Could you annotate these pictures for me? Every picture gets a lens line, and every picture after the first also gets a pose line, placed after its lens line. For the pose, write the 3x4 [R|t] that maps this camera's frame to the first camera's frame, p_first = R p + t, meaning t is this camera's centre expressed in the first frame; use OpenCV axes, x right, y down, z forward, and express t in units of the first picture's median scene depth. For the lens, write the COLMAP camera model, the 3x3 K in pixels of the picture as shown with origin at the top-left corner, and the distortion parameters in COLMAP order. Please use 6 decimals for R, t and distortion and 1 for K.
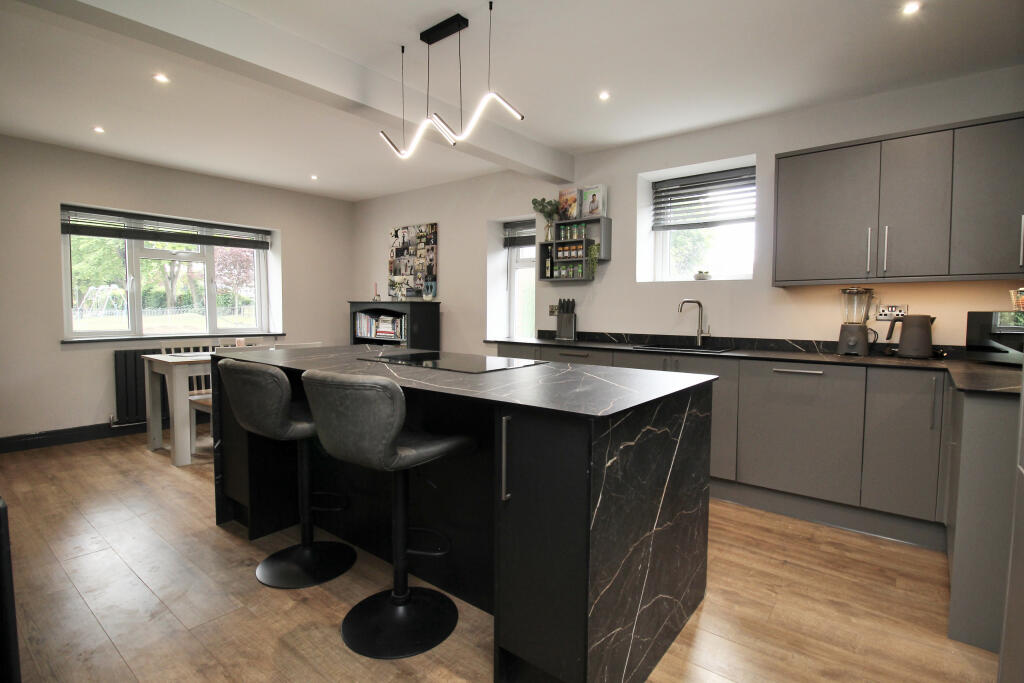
lens RADIAL K [[493.5, 0, 519.0], [0, 493.5, 338.6], [0, 0, 1]] dist [-0.000646, -0.013313]
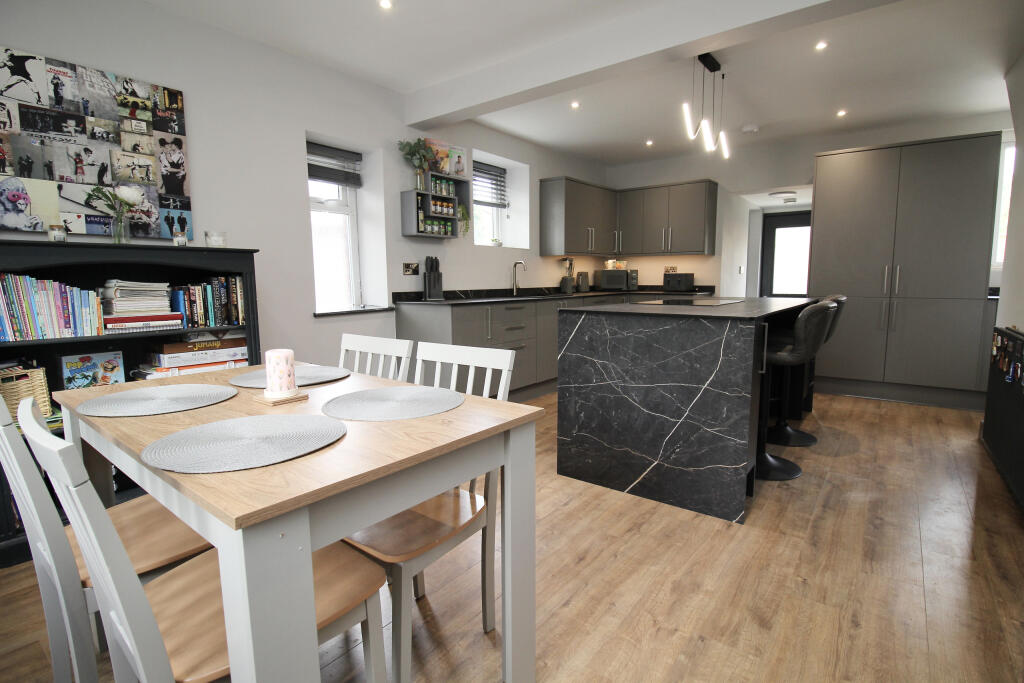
lens RADIAL K [[493.5, 0, 519.0], [0, 493.5, 338.6], [0, 0, 1]] dist [-0.000646, -0.013313]
pose [[-0.006137, -0.131110, 0.991349, -0.689531], [0.062960, 0.989350, 0.131235, -0.030923], [-0.997997, 0.063220, 0.002183, 0.670864]]
